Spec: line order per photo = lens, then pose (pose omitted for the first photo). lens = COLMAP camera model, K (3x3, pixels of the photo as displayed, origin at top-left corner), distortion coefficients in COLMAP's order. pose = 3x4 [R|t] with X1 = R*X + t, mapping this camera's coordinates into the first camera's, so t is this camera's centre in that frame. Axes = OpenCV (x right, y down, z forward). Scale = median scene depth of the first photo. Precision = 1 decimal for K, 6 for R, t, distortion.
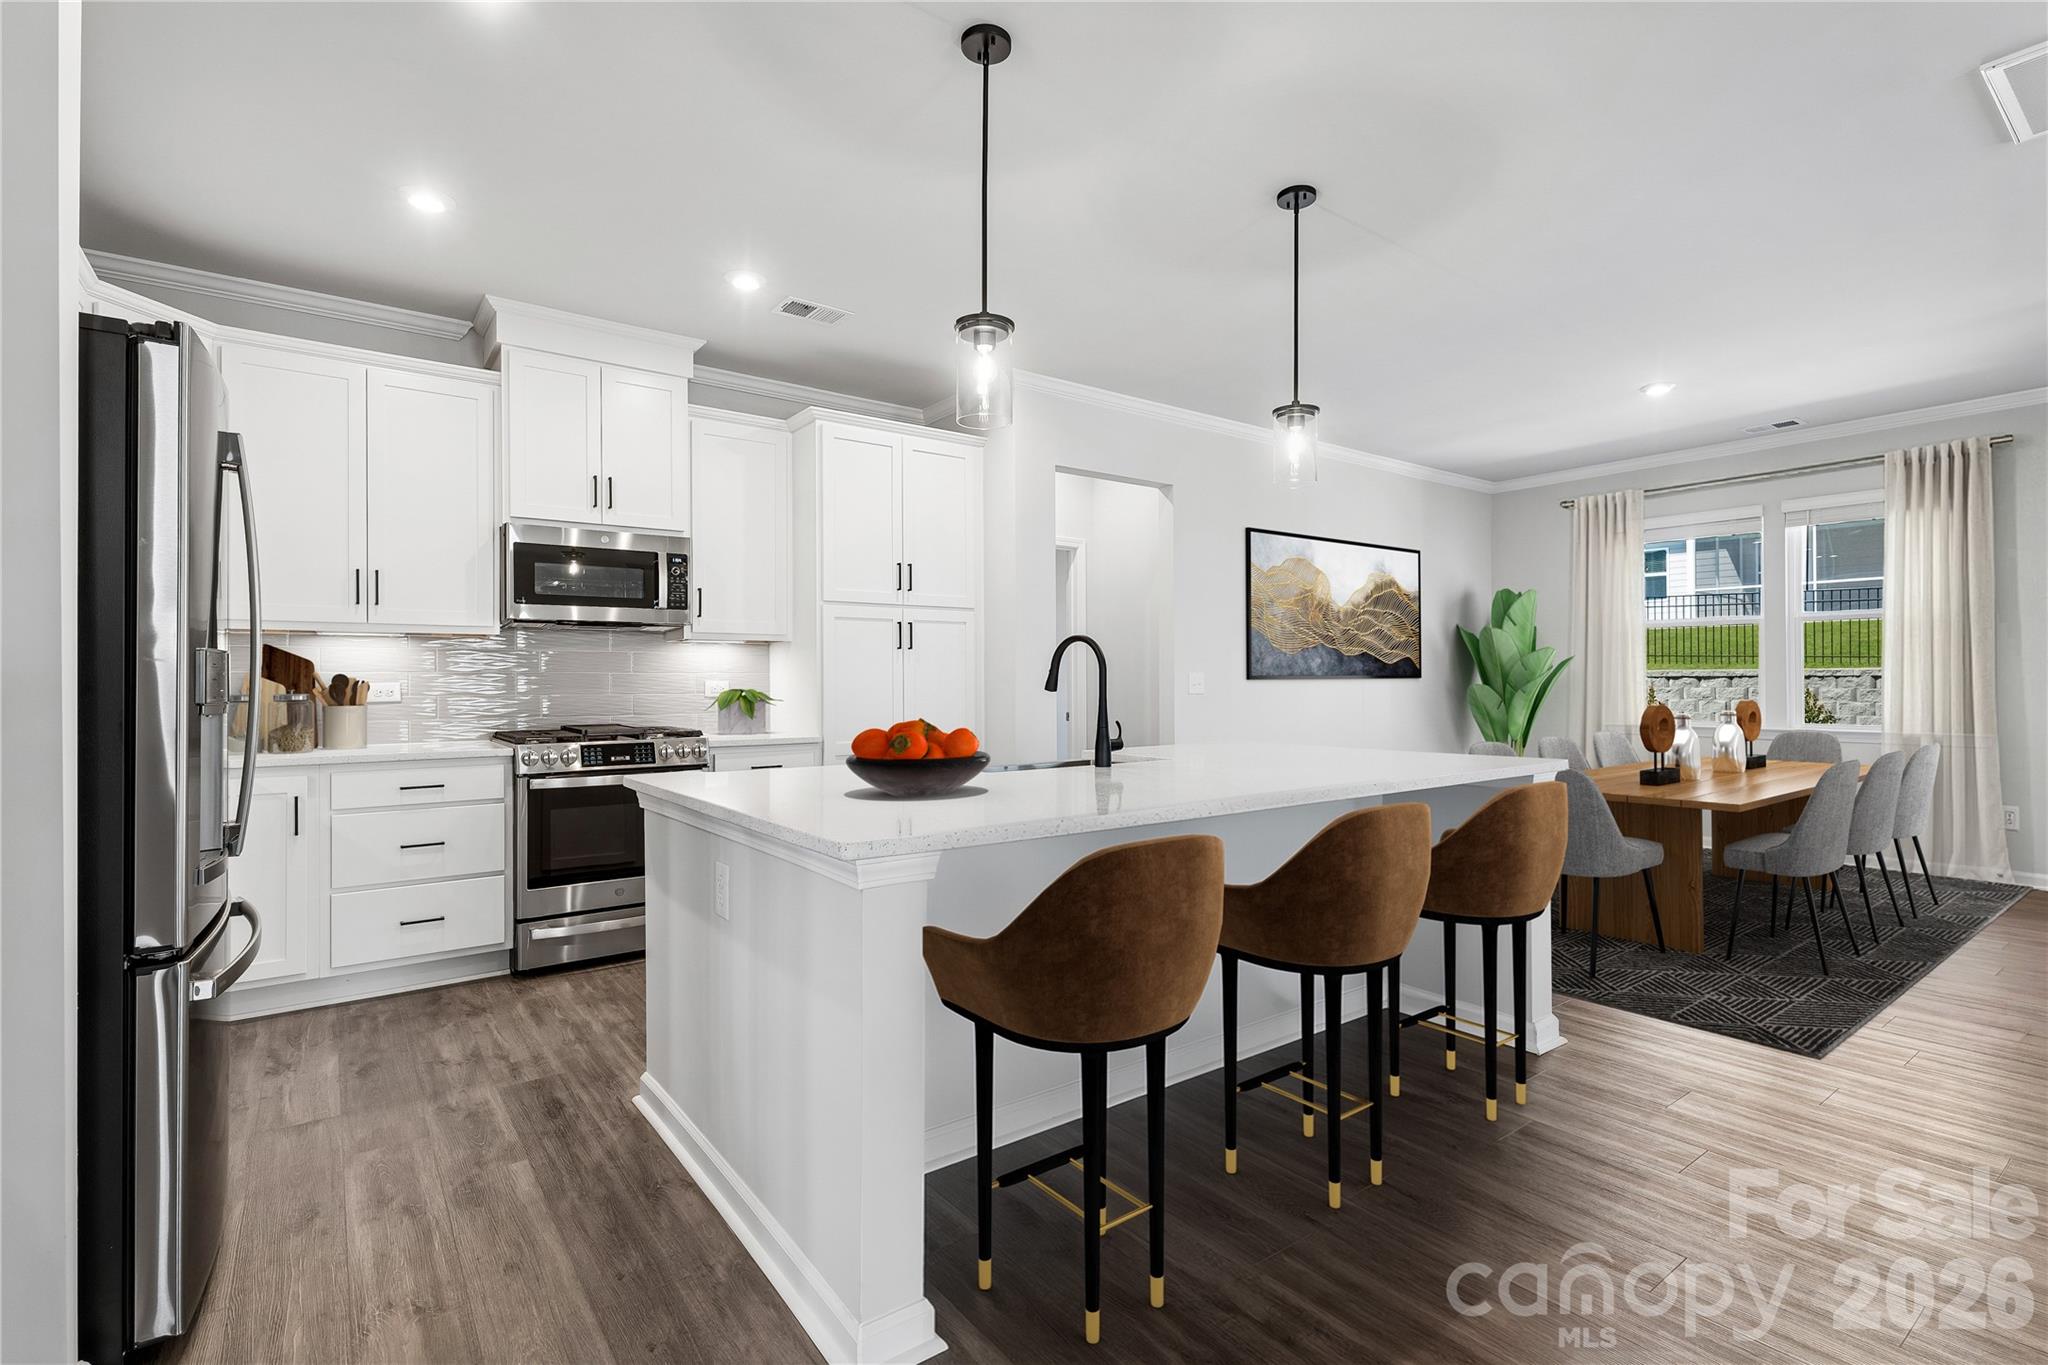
lens RADIAL K [[958.1, 0, 1028.6], [0, 958.1, 688.5], [0, 0, 1]] dist [0.000254, 0.000252]
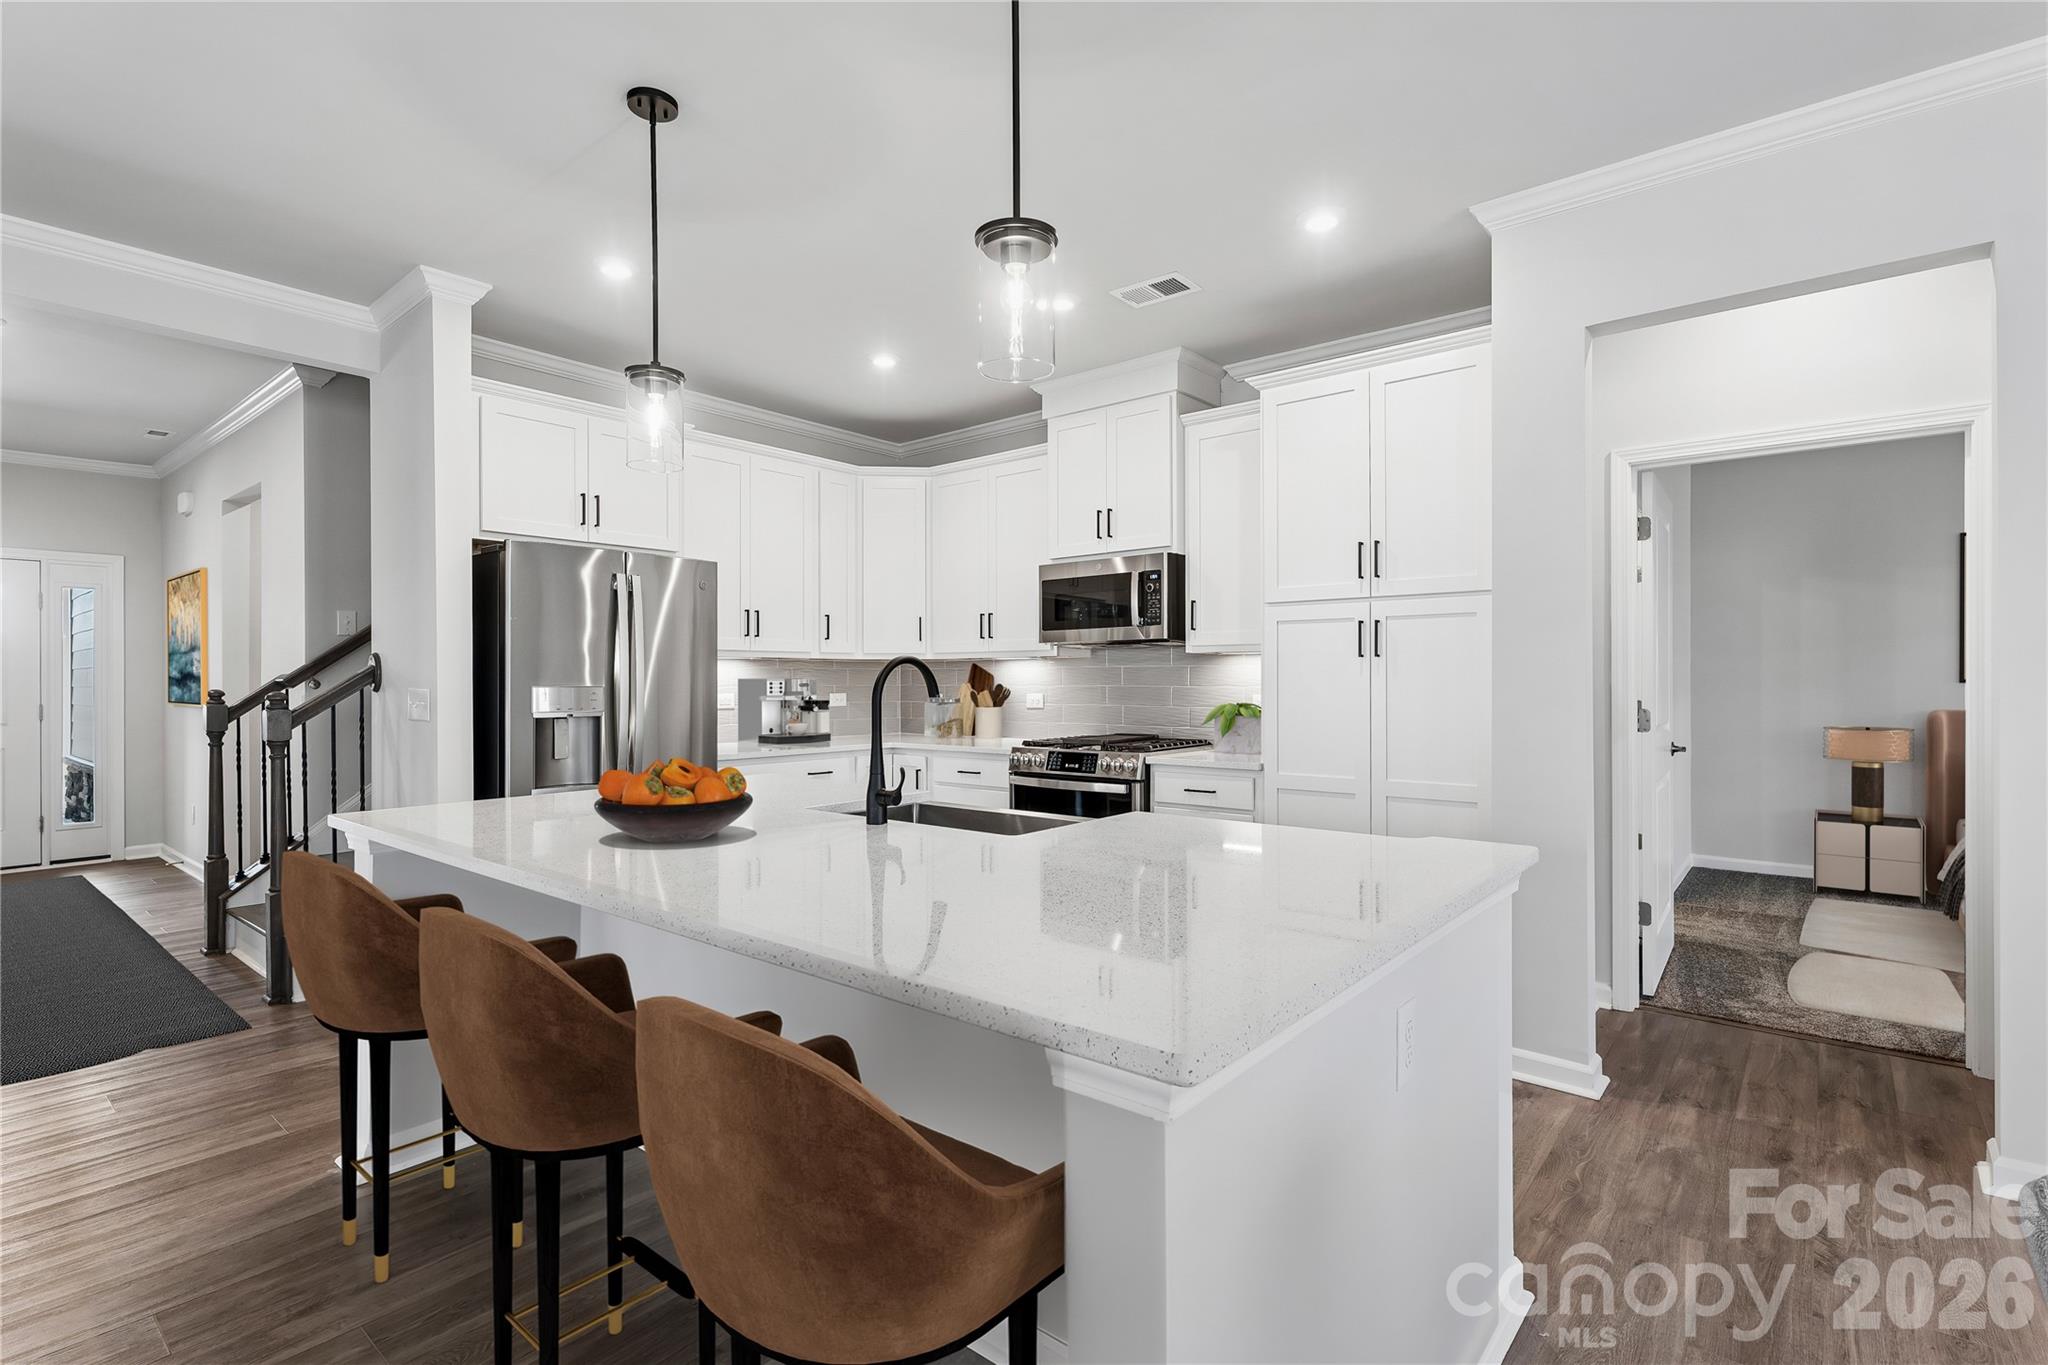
lens RADIAL K [[958.1, 0, 1028.6], [0, 958.1, 688.5], [0, 0, 1]] dist [0.000254, 0.000252]
pose [[0.242780, 0.012383, -0.970002, 0.624209], [-0.001014, 0.999921, 0.012511, -0.030178], [0.970081, -0.002054, 0.242773, 0.666941]]
